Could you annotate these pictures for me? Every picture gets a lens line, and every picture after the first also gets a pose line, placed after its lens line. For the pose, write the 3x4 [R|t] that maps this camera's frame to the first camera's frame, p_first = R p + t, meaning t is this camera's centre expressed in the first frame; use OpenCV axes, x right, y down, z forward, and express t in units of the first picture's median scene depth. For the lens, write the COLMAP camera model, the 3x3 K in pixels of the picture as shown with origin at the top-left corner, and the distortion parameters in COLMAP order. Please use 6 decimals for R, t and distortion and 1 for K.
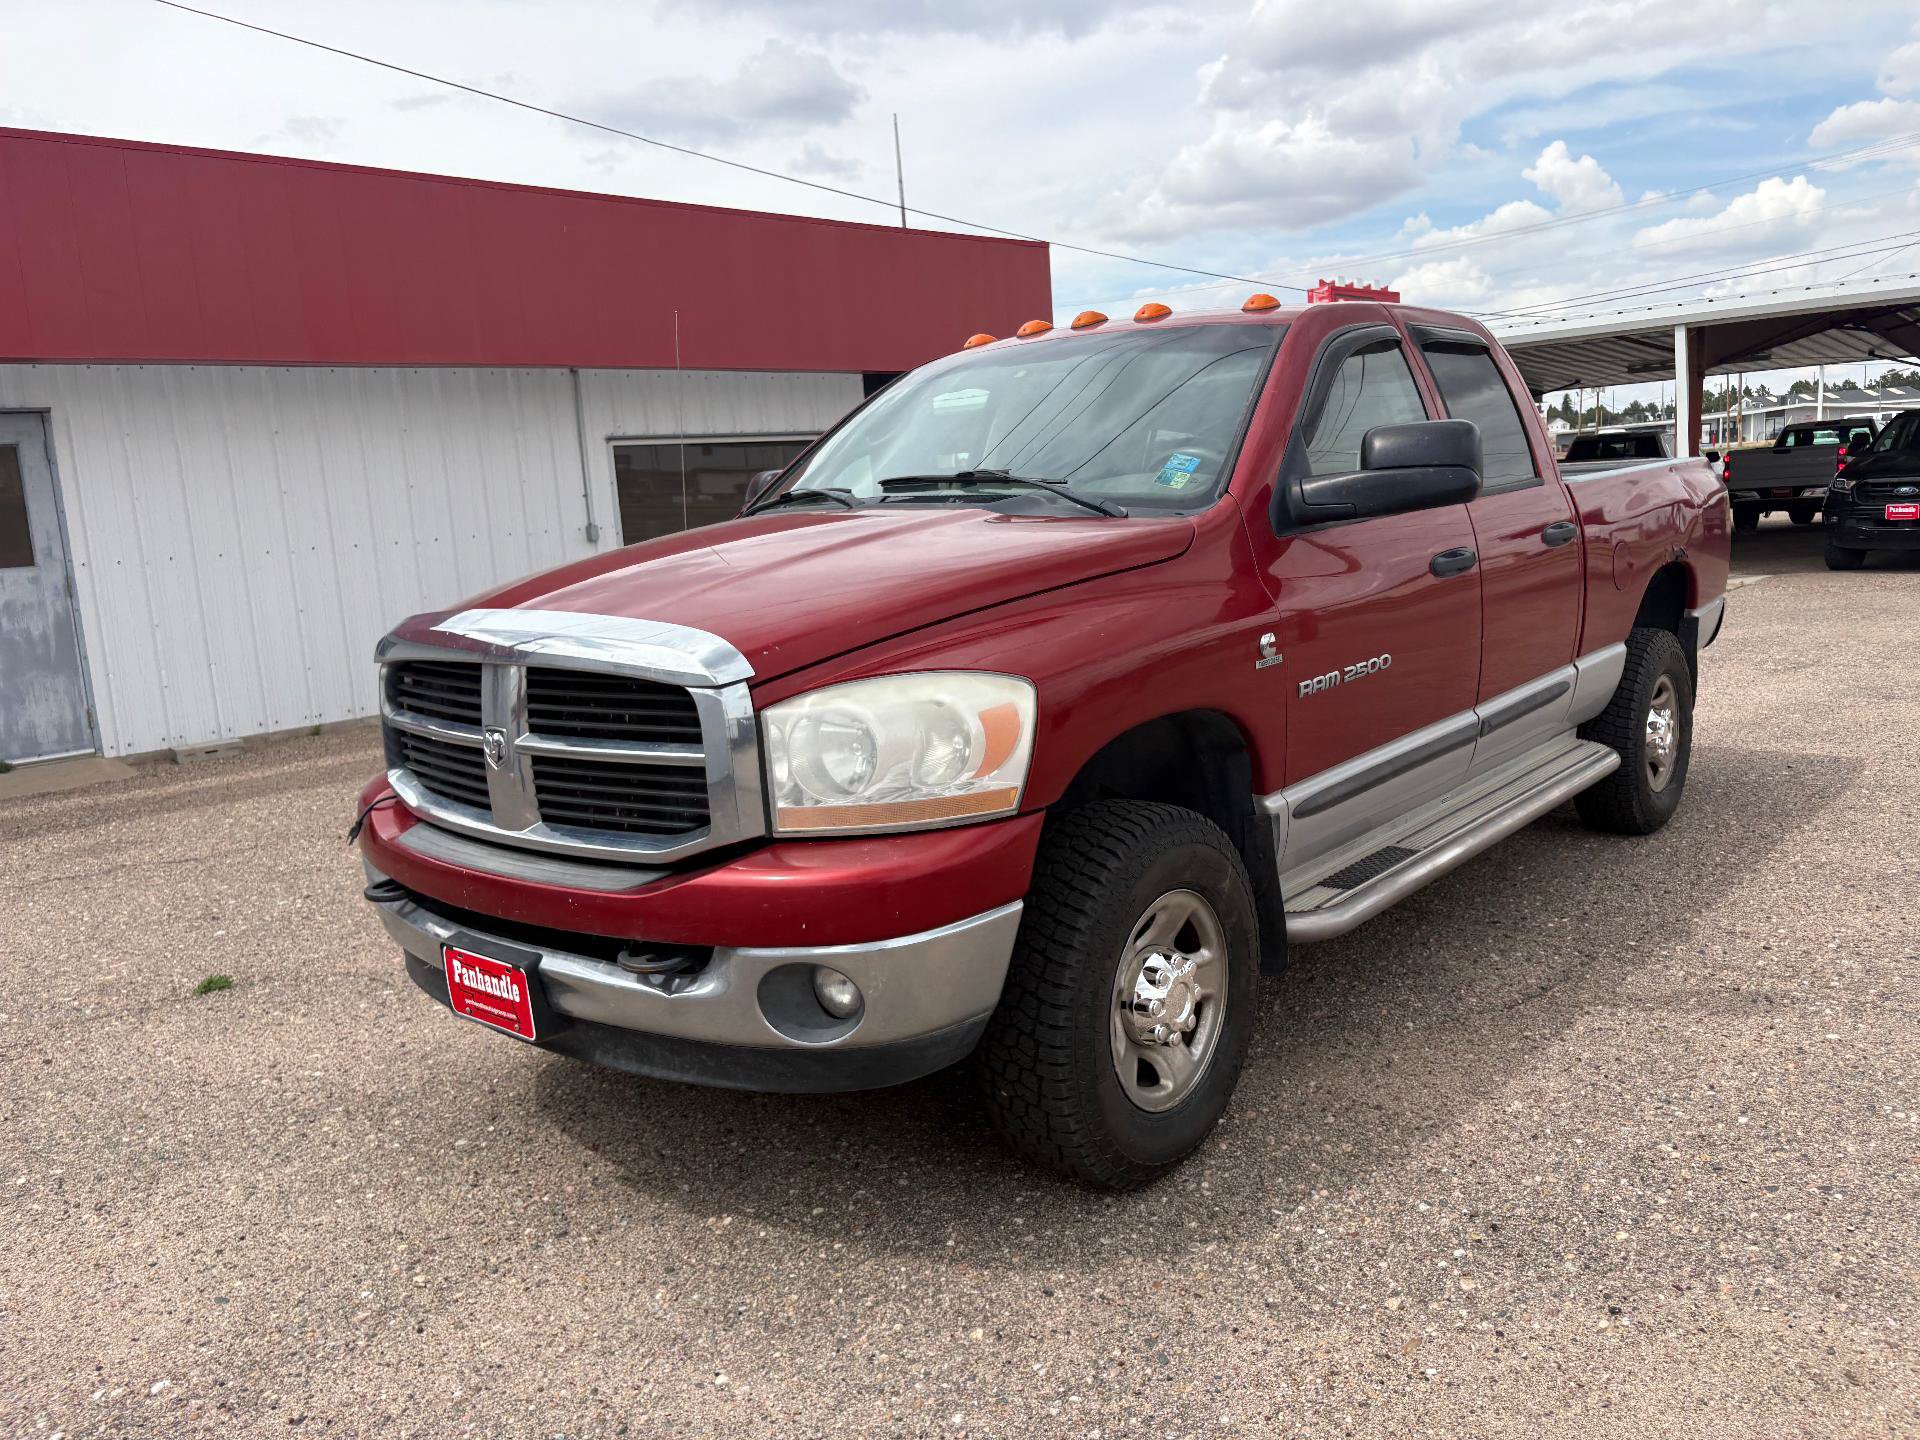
lens RADIAL K [[1439.3, 0, 969.2], [0, 1439.3, 730.7], [0, 0, 1]] dist [0.044339, -0.052325]
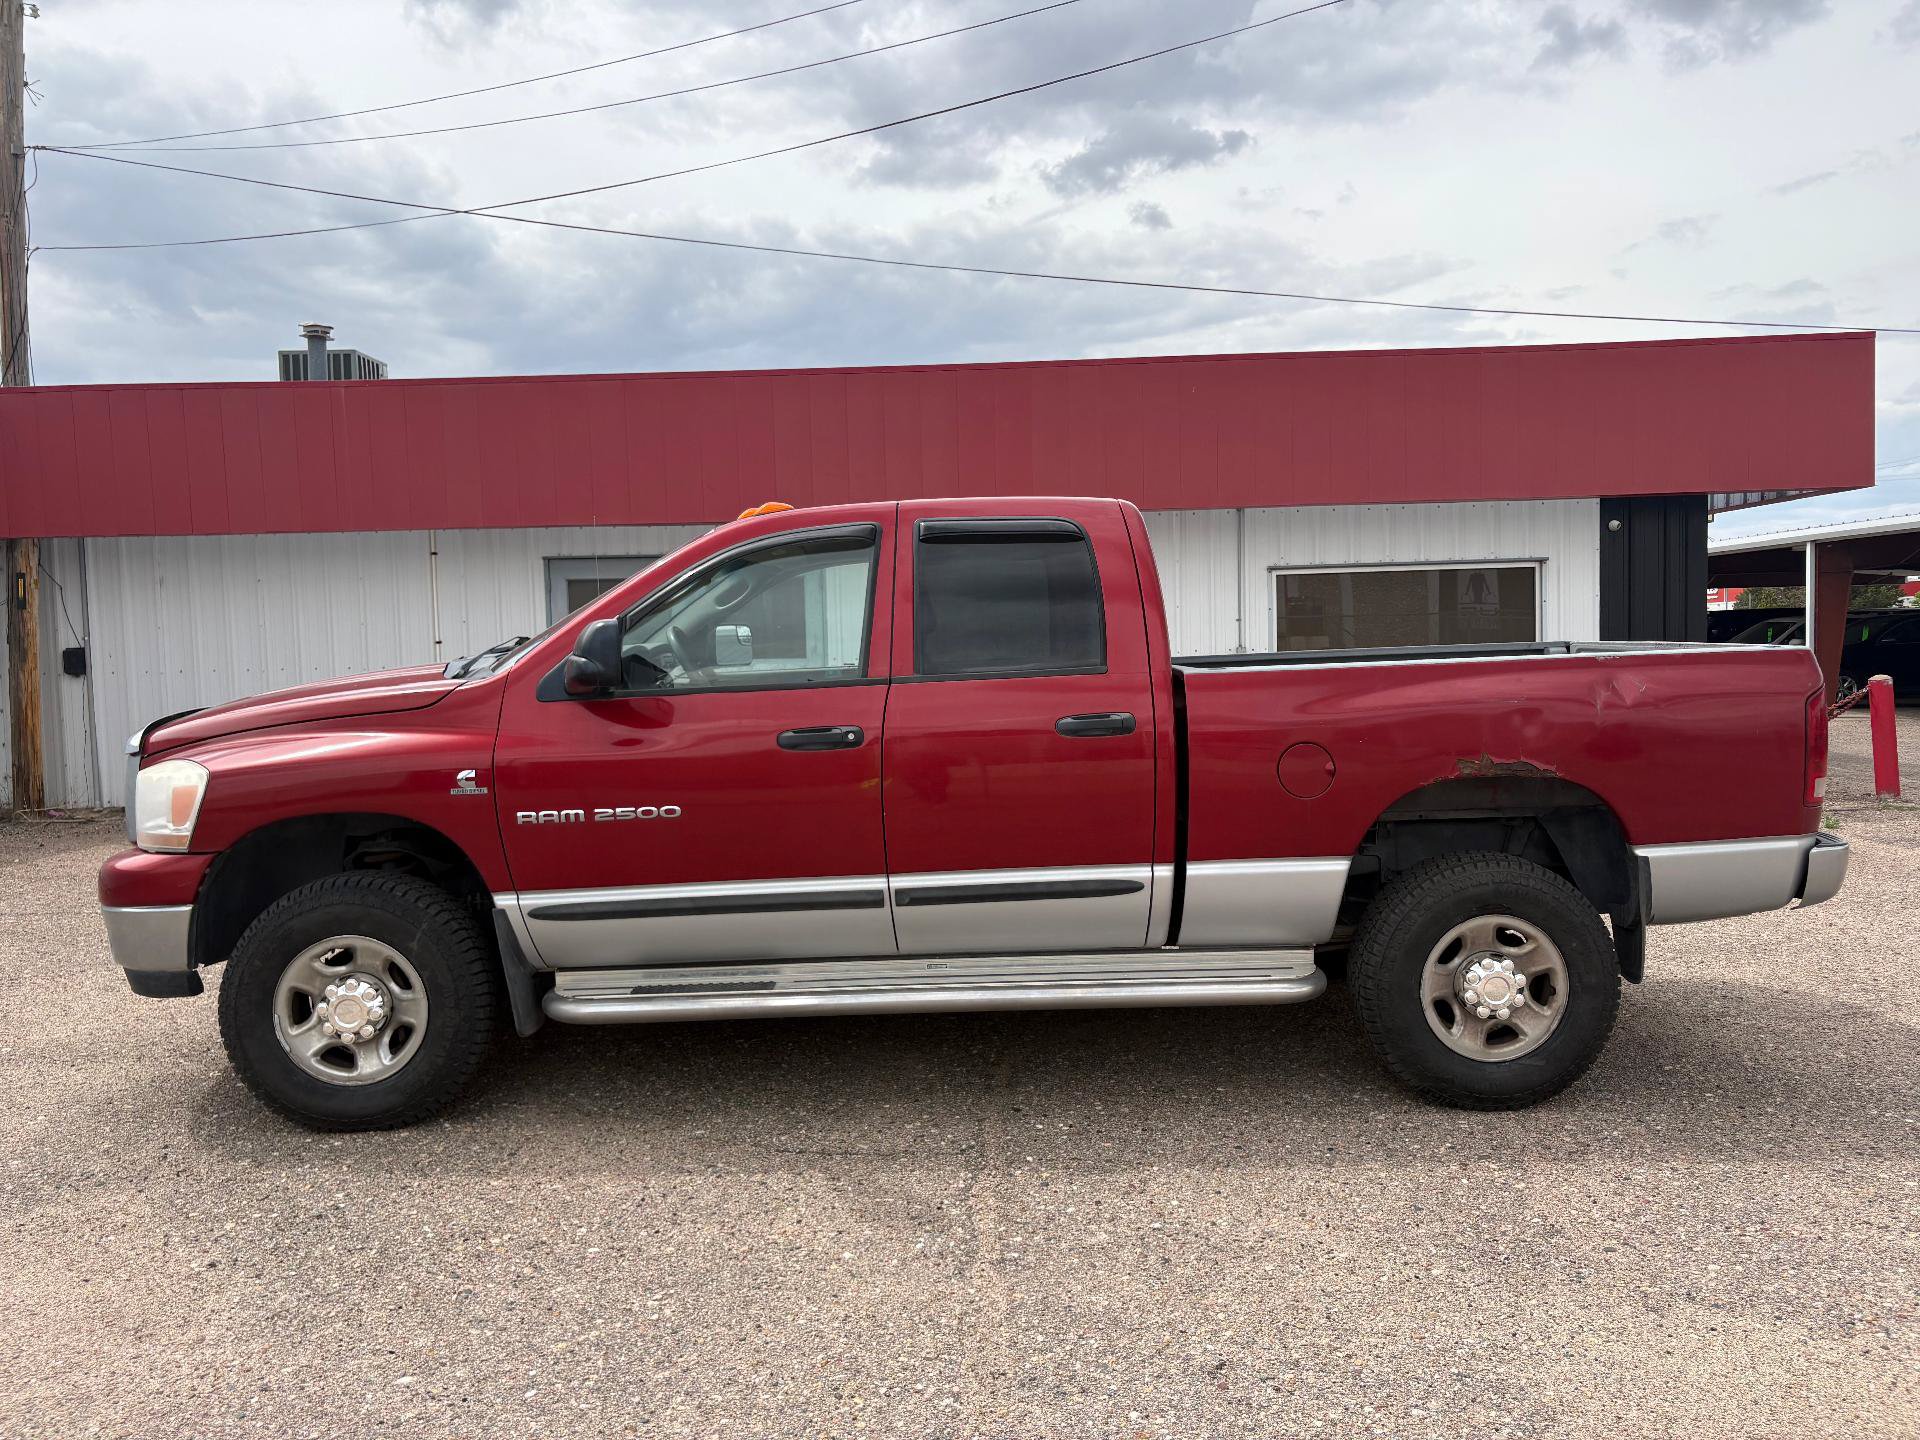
lens RADIAL K [[1439.3, 0, 951.1], [0, 1439.3, 729.6], [0, 0, 1]] dist [0.057328, -0.054693]
pose [[0.661576, 0.092235, -0.744184, 1.594133], [-0.142066, 0.989851, -0.003613, -0.173310], [0.736298, 0.108113, 0.667965, 0.438083]]
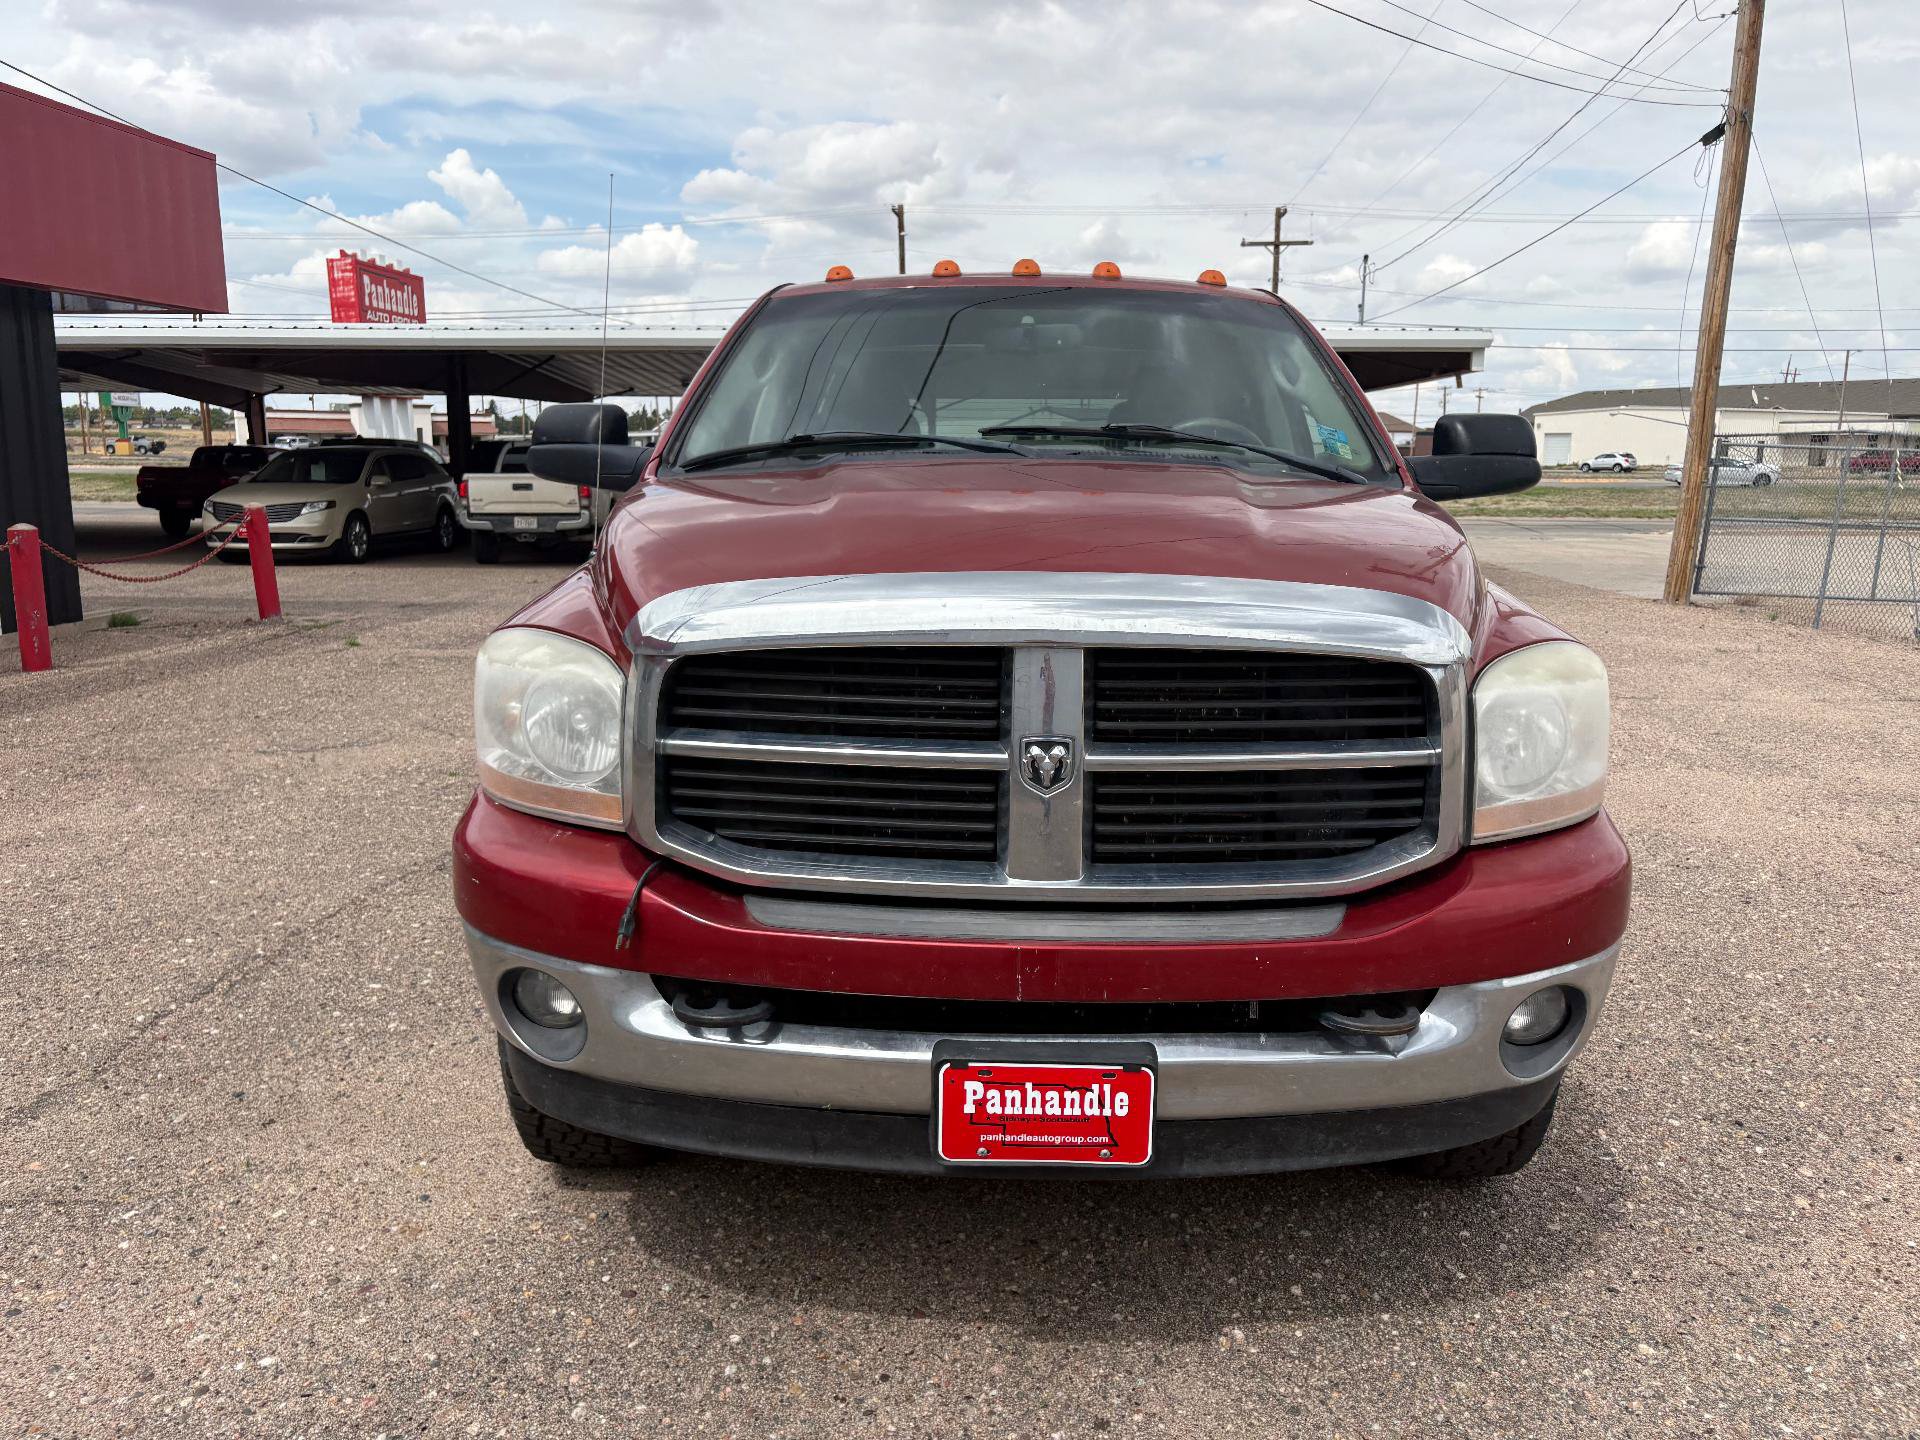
lens RADIAL K [[1439.3, 0, 951.1], [0, 1439.3, 729.6], [0, 0, 1]] dist [0.057328, -0.054693]
pose [[0.768406, -0.053613, 0.637713, -0.765920], [0.053995, 0.998363, 0.018873, -0.020543], [-0.637680, 0.019931, 0.770043, 0.461755]]
